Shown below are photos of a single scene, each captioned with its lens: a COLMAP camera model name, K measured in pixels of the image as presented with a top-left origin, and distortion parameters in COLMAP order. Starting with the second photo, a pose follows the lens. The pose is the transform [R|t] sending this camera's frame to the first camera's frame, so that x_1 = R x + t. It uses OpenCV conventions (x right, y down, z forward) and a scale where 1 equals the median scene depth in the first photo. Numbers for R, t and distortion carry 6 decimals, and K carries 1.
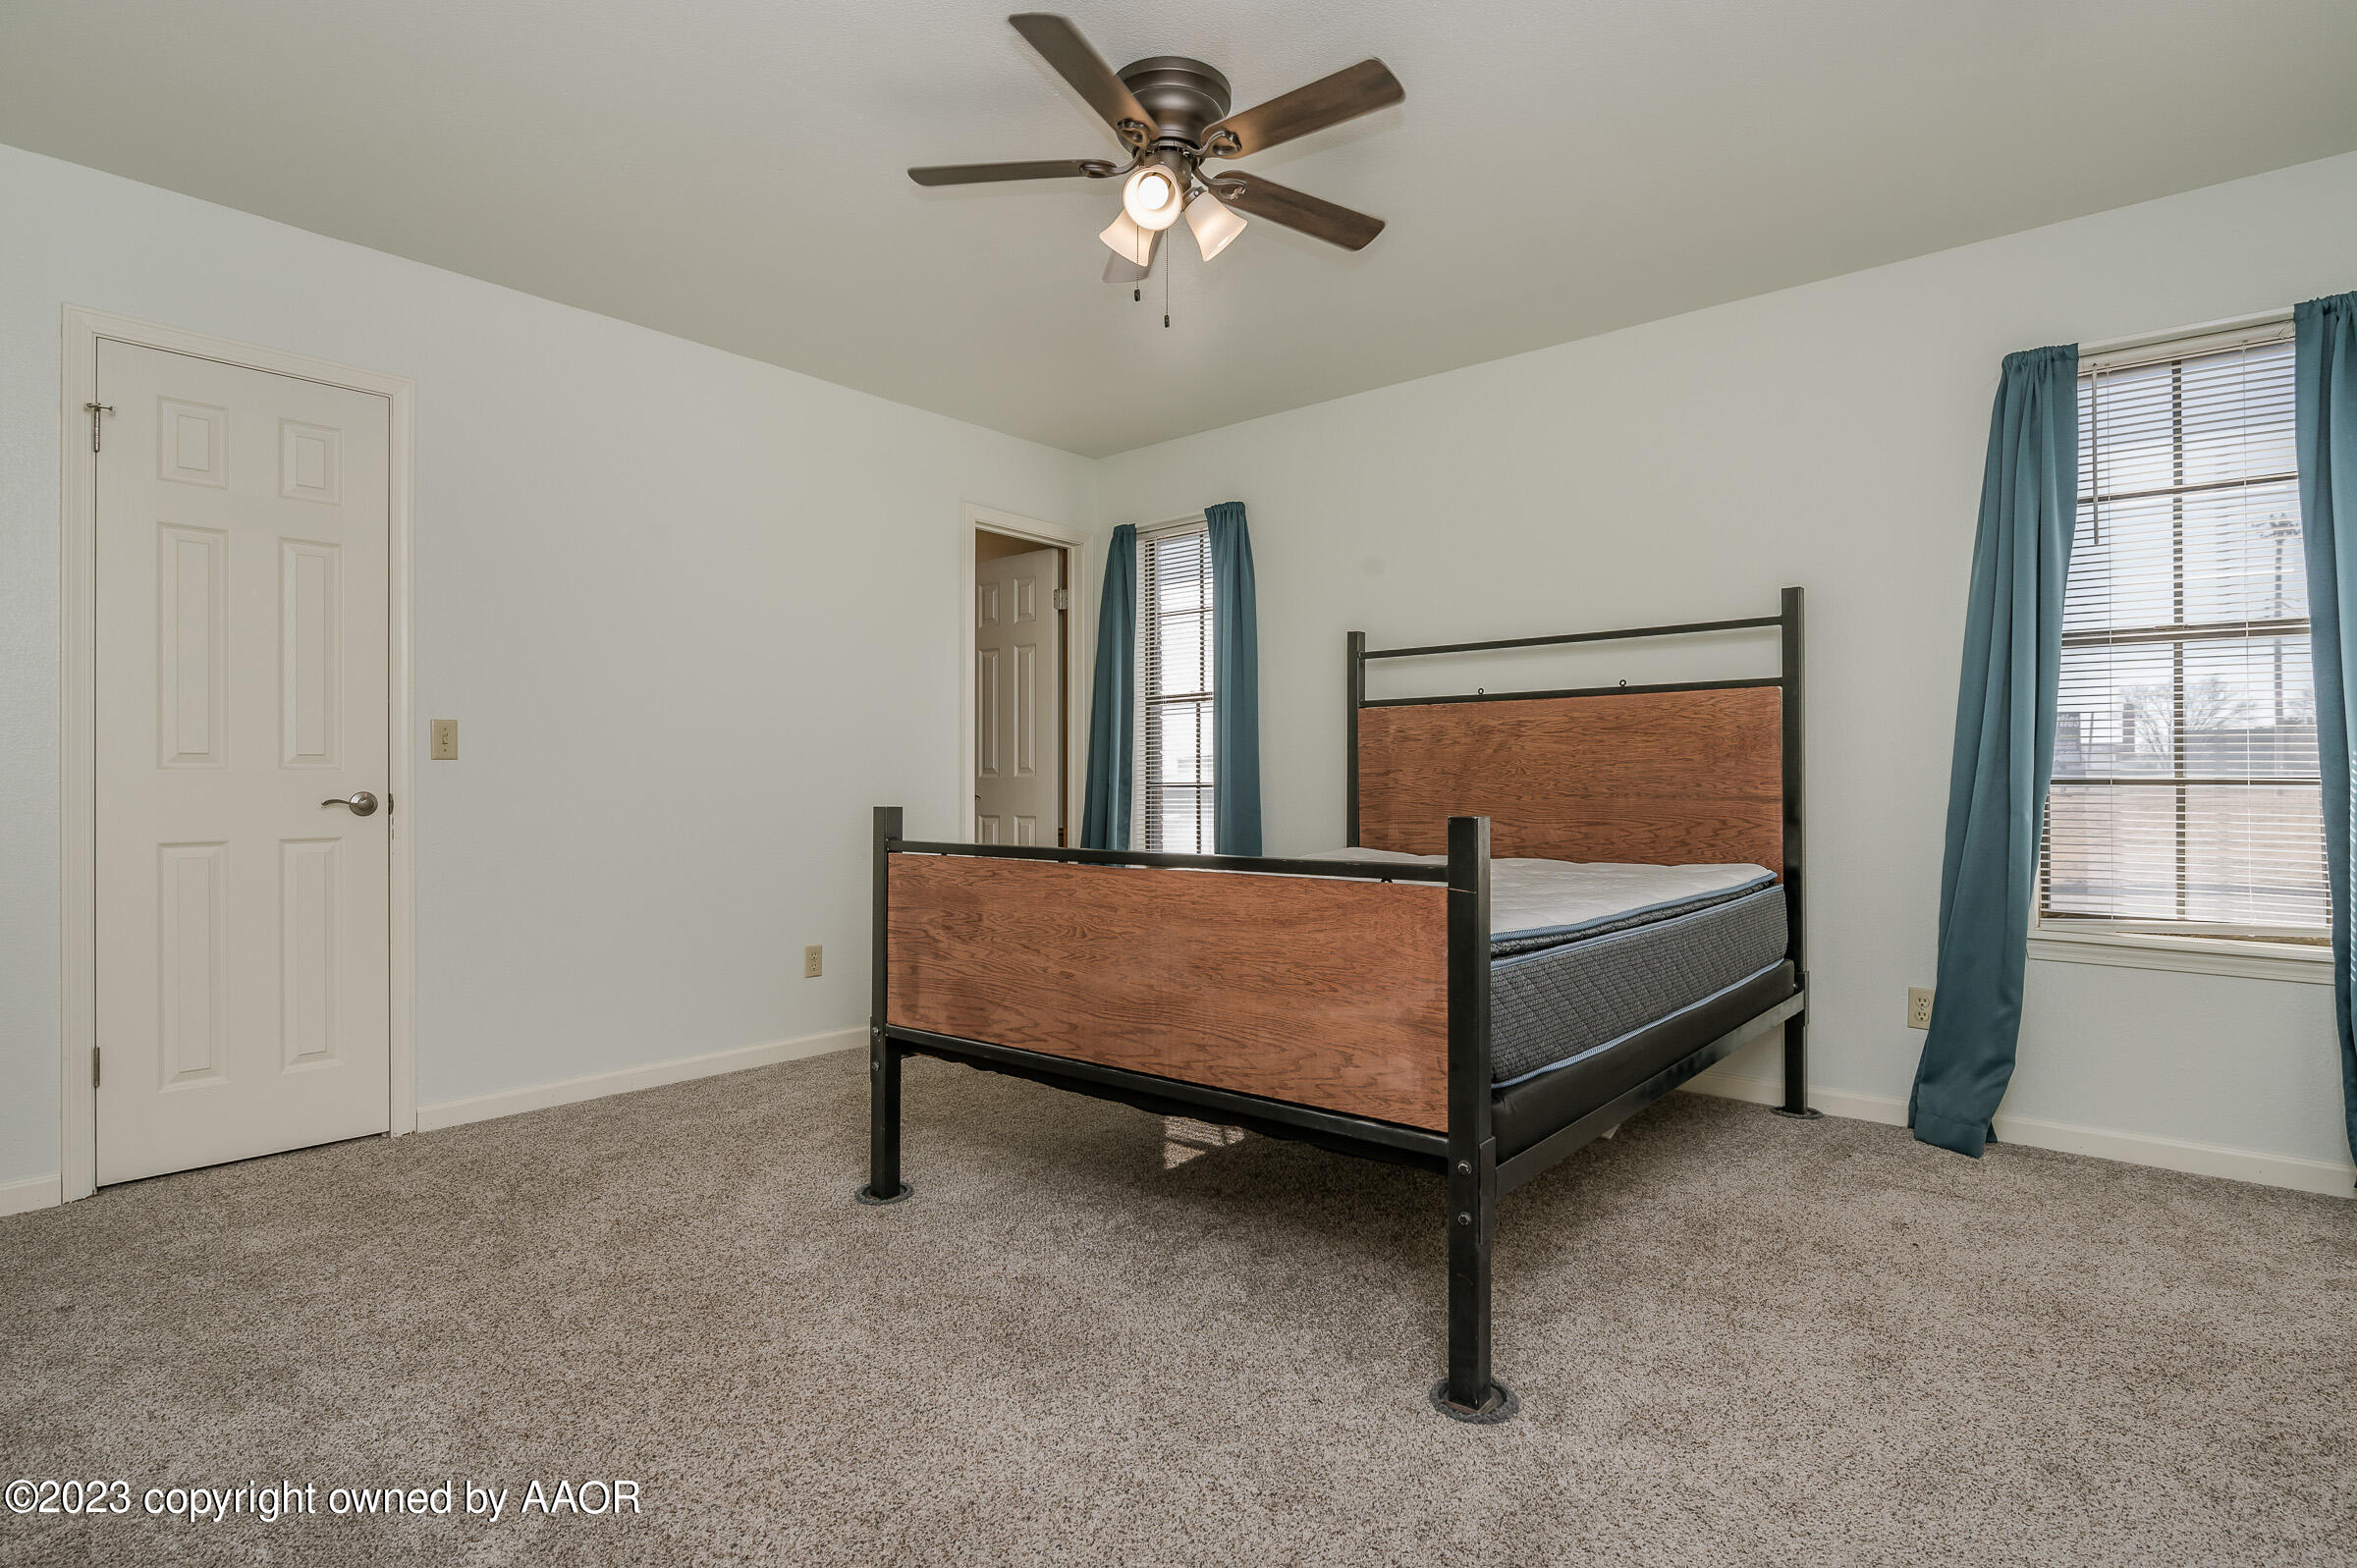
lens RADIAL K [[1201.9, 0, 1178.5], [0, 1201.9, 784.0], [0, 0, 1]] dist [-0.002980, -0.000132]
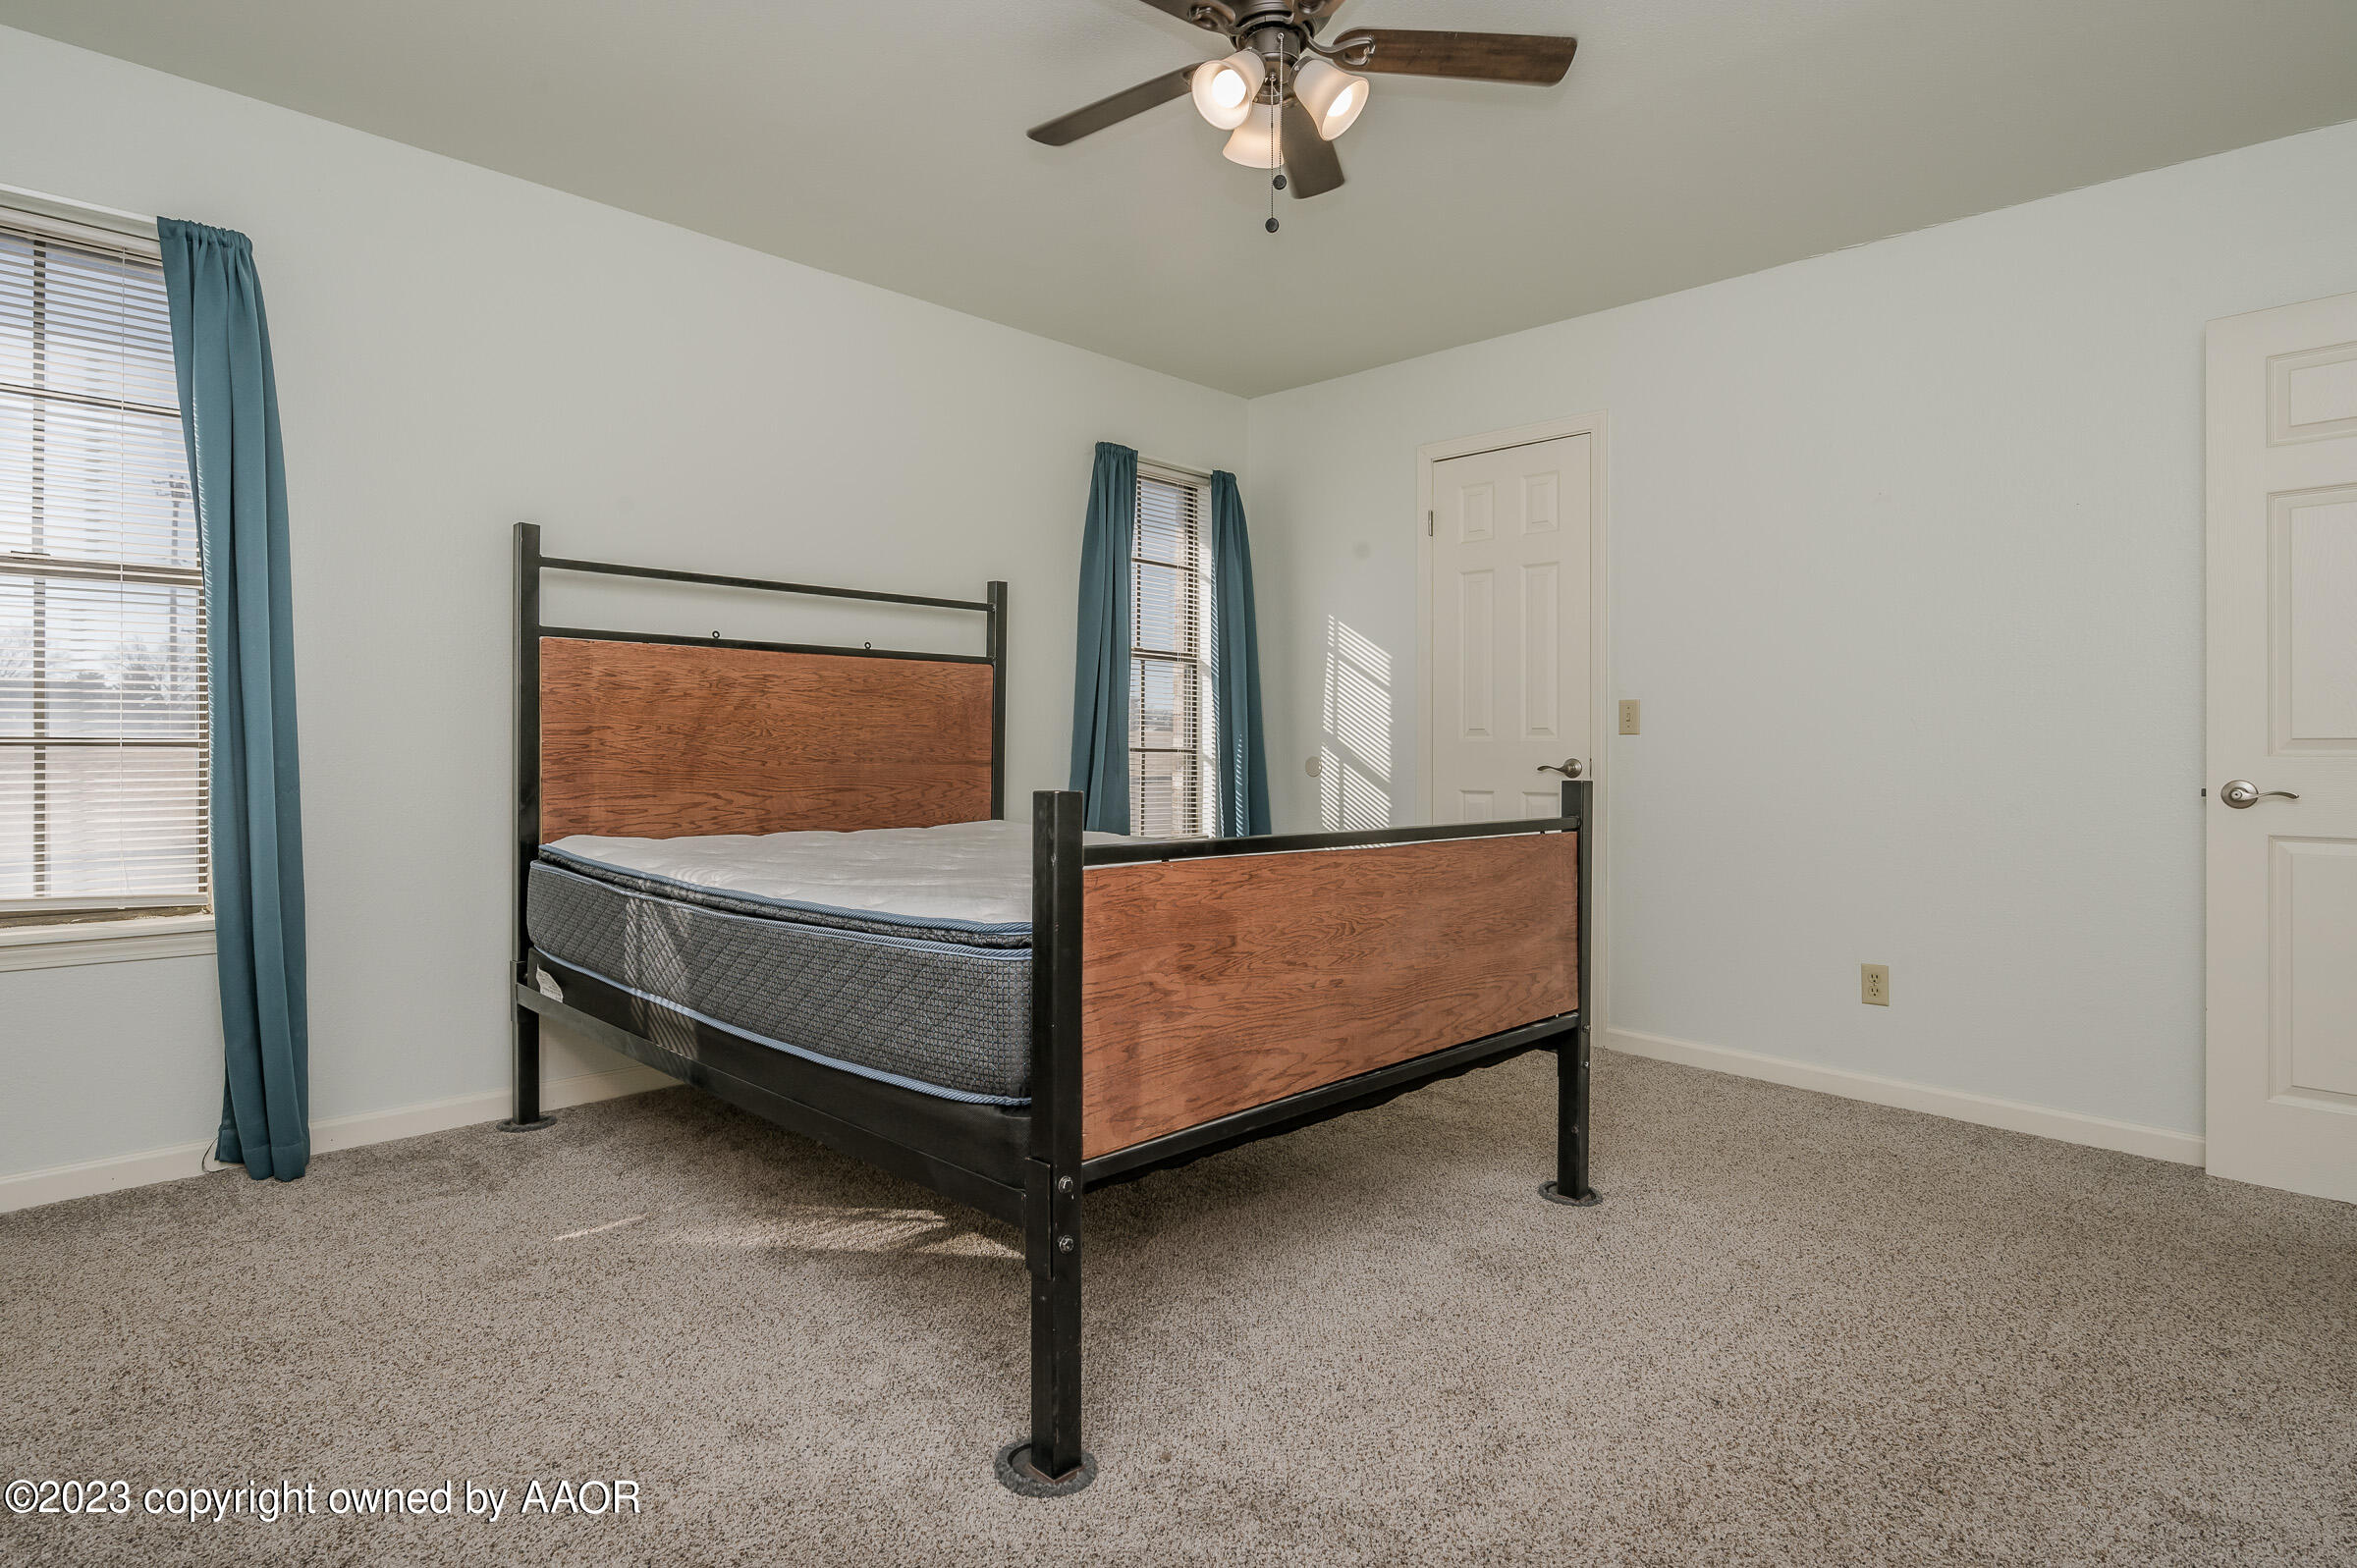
lens RADIAL K [[1231.5, 0, 1179.5], [0, 1231.5, 747.1], [0, 0, 1]] dist [0.001276, 0.000343]
pose [[0.097097, 0.003794, 0.995268, -0.730990], [-0.011211, 0.999933, -0.002719, -0.001485], [-0.995212, -0.010894, 0.097133, 0.782831]]
